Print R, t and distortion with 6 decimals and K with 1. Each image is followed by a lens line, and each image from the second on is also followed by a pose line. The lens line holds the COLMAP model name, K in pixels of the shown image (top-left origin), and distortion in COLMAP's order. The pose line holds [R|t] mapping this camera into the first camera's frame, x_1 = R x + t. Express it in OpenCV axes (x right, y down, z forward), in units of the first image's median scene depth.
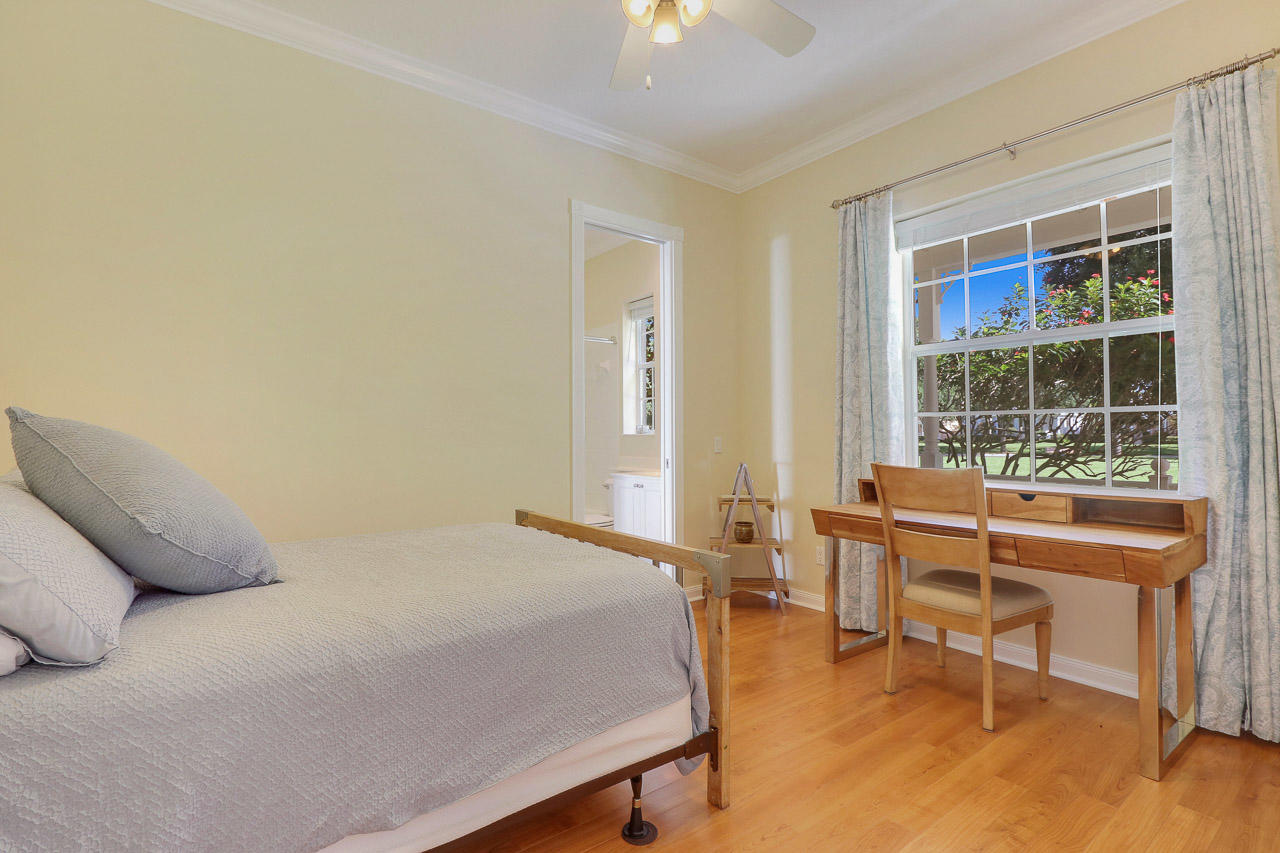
lens RADIAL K [[611.1, 0, 637.1], [0, 611.1, 420.2], [0, 0, 1]] dist [-0.014674, 0.000842]
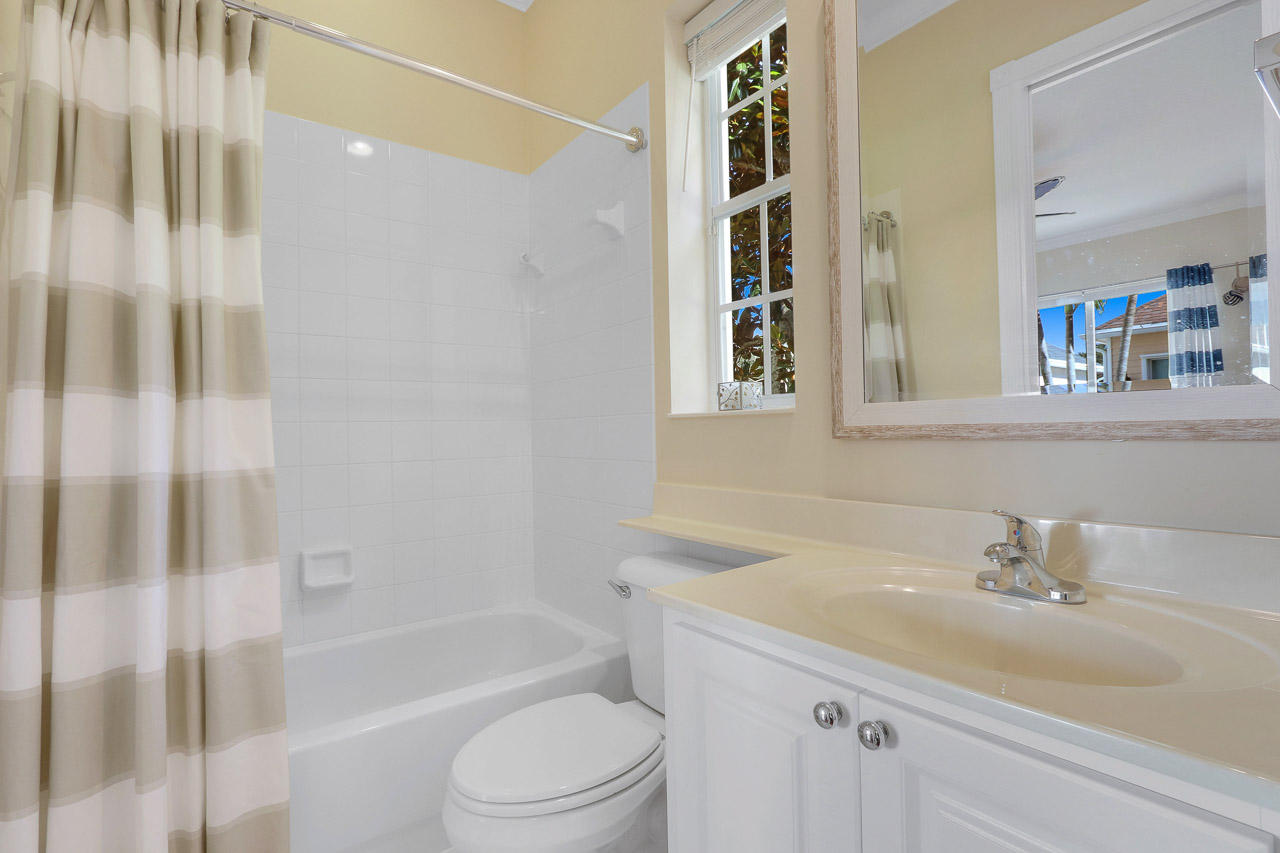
lens RADIAL K [[611.1, 0, 640.3], [0, 611.1, 426.9], [0, 0, 1]] dist [-0.014674, 0.000842]
pose [[0.999959, -0.009096, 0.000355, -0.040410], [0.009093, 0.999913, 0.009531, 0.026976], [-0.000442, -0.009528, 0.999955, 0.705871]]
